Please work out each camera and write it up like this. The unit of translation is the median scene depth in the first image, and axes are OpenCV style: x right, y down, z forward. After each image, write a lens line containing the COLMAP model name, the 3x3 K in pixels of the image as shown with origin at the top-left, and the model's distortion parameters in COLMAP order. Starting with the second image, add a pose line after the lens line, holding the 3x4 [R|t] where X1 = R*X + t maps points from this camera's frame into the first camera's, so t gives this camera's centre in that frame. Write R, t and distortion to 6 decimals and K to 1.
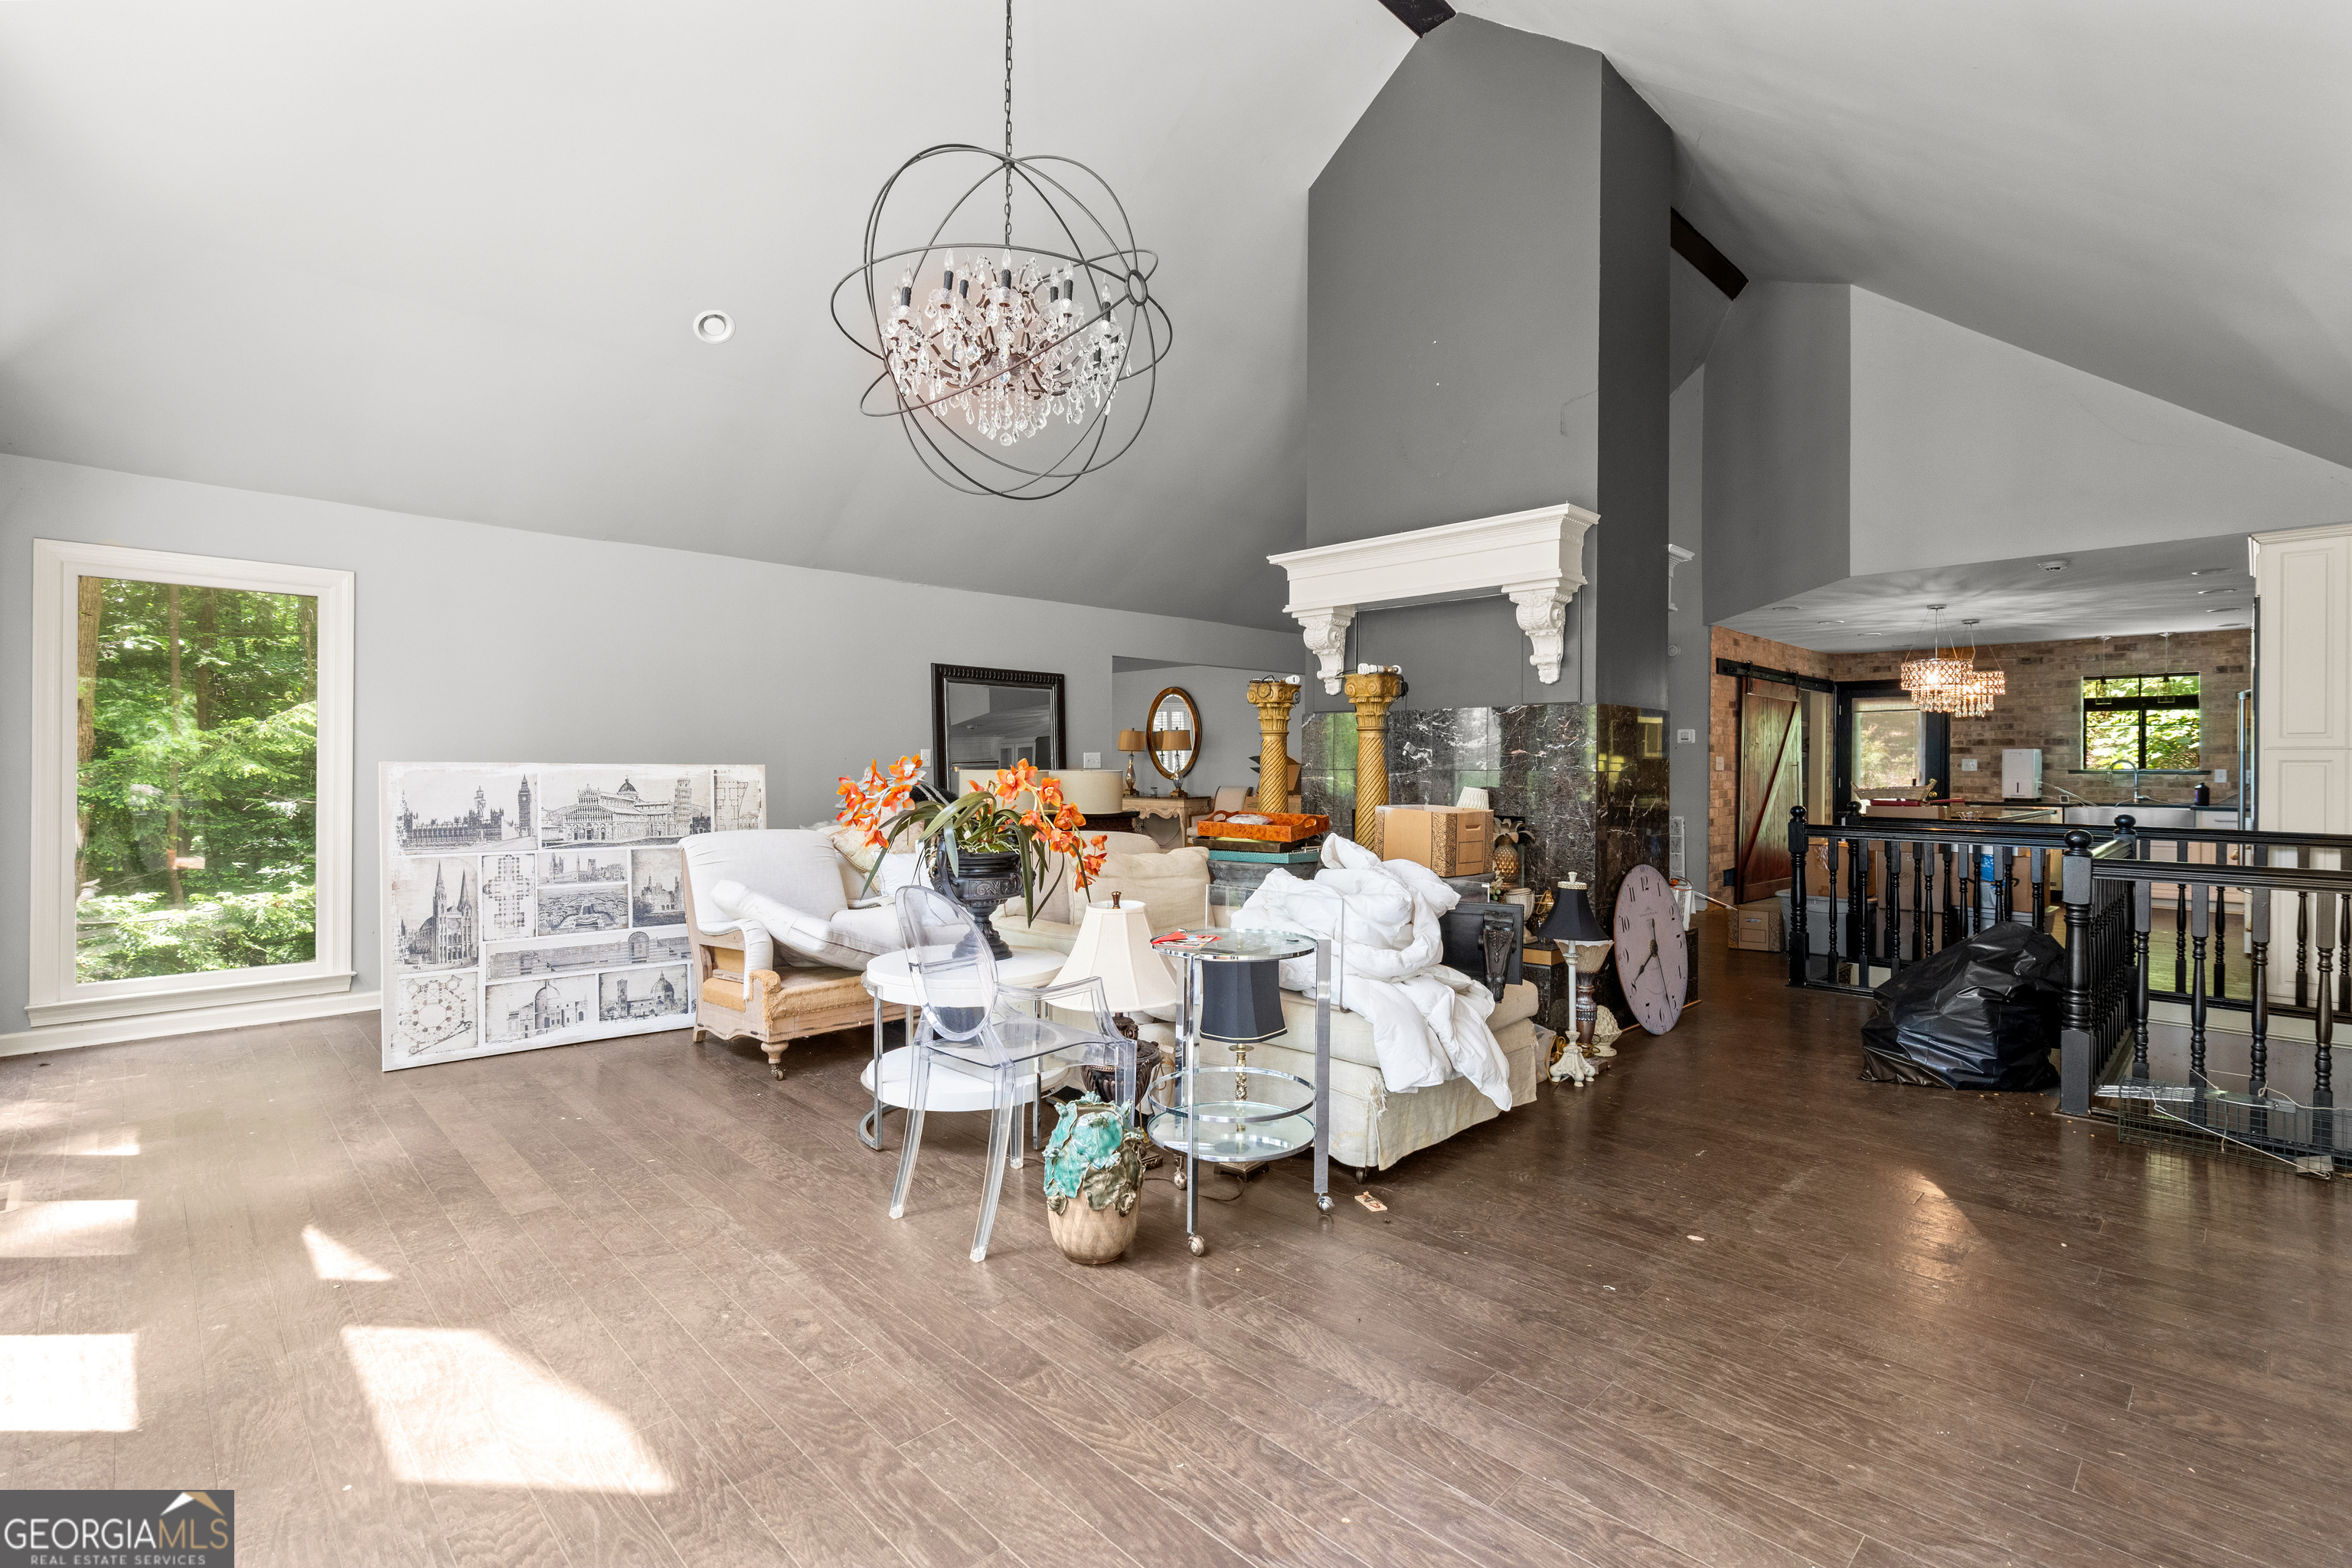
lens RADIAL K [[1077.1, 0, 1178.9], [0, 1077.1, 777.3], [0, 0, 1]] dist [0.002370, 0.000653]
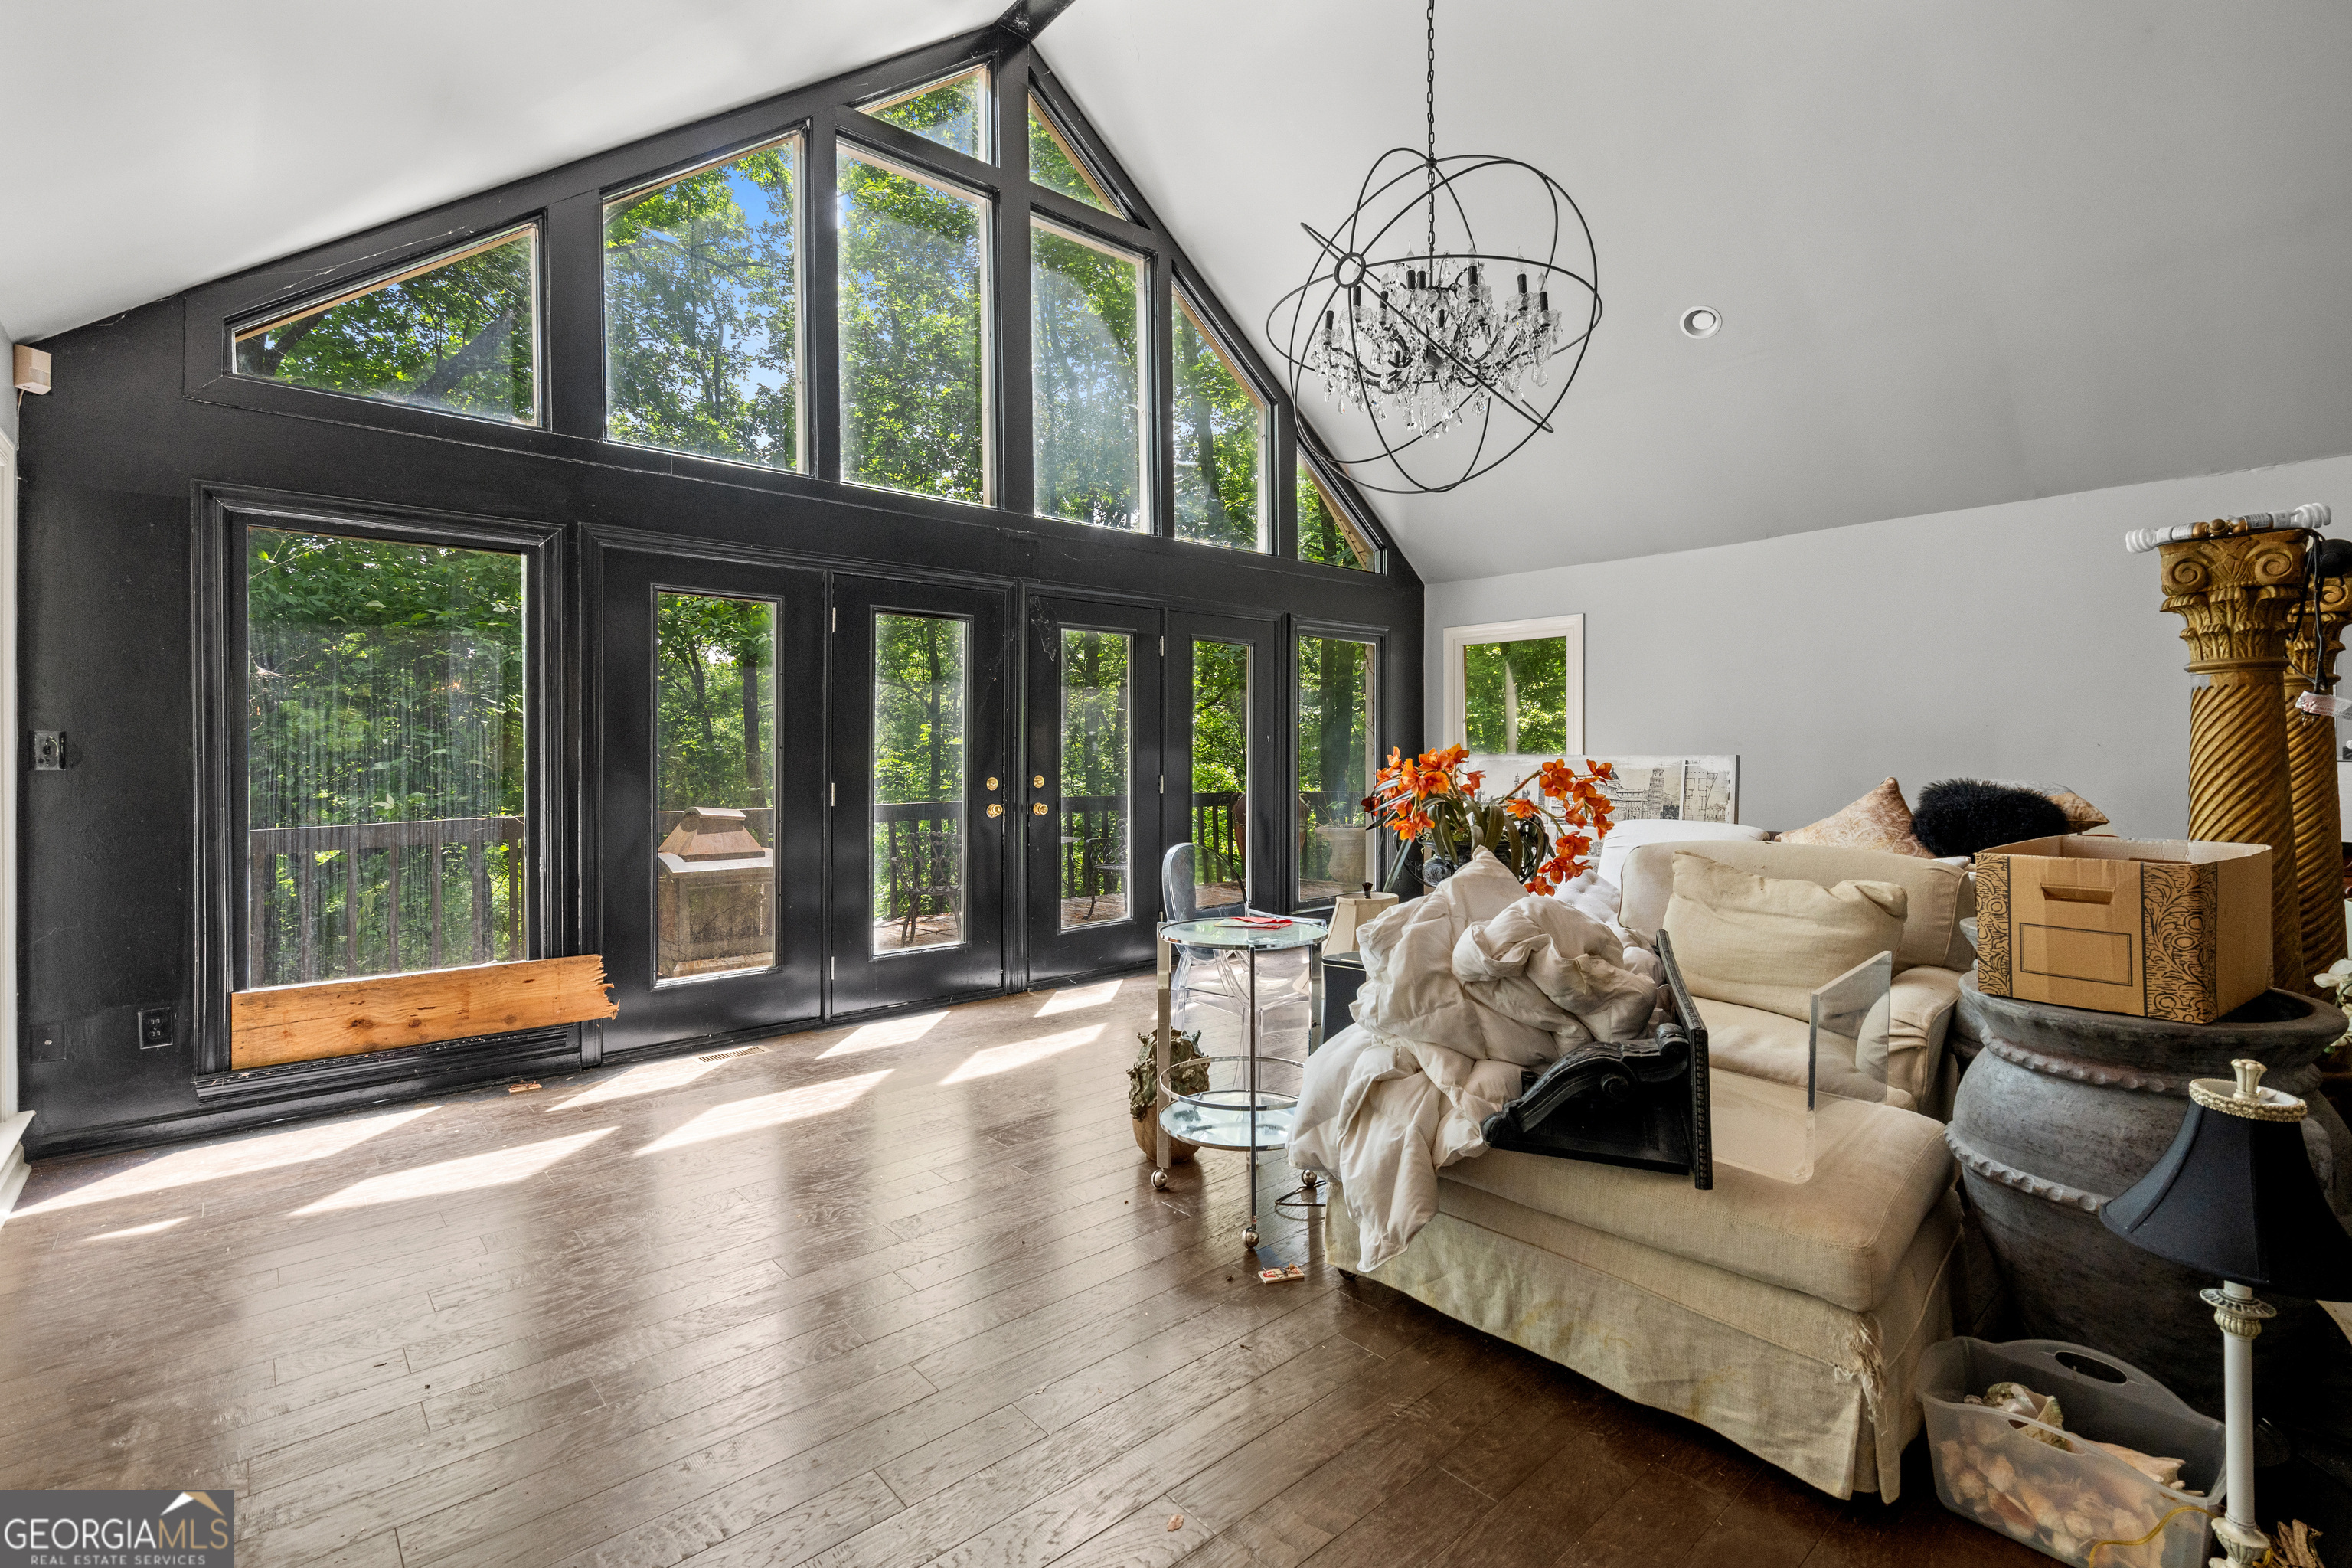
lens RADIAL K [[1077.1, 0, 1180.2], [0, 1077.1, 767.3], [0, 0, 1]] dist [0.002370, 0.000653]
pose [[-0.055703, 0.005570, -0.998432, 0.634837], [-0.006280, 0.999963, 0.005928, -0.003475], [0.998428, 0.006601, -0.055666, 0.601307]]
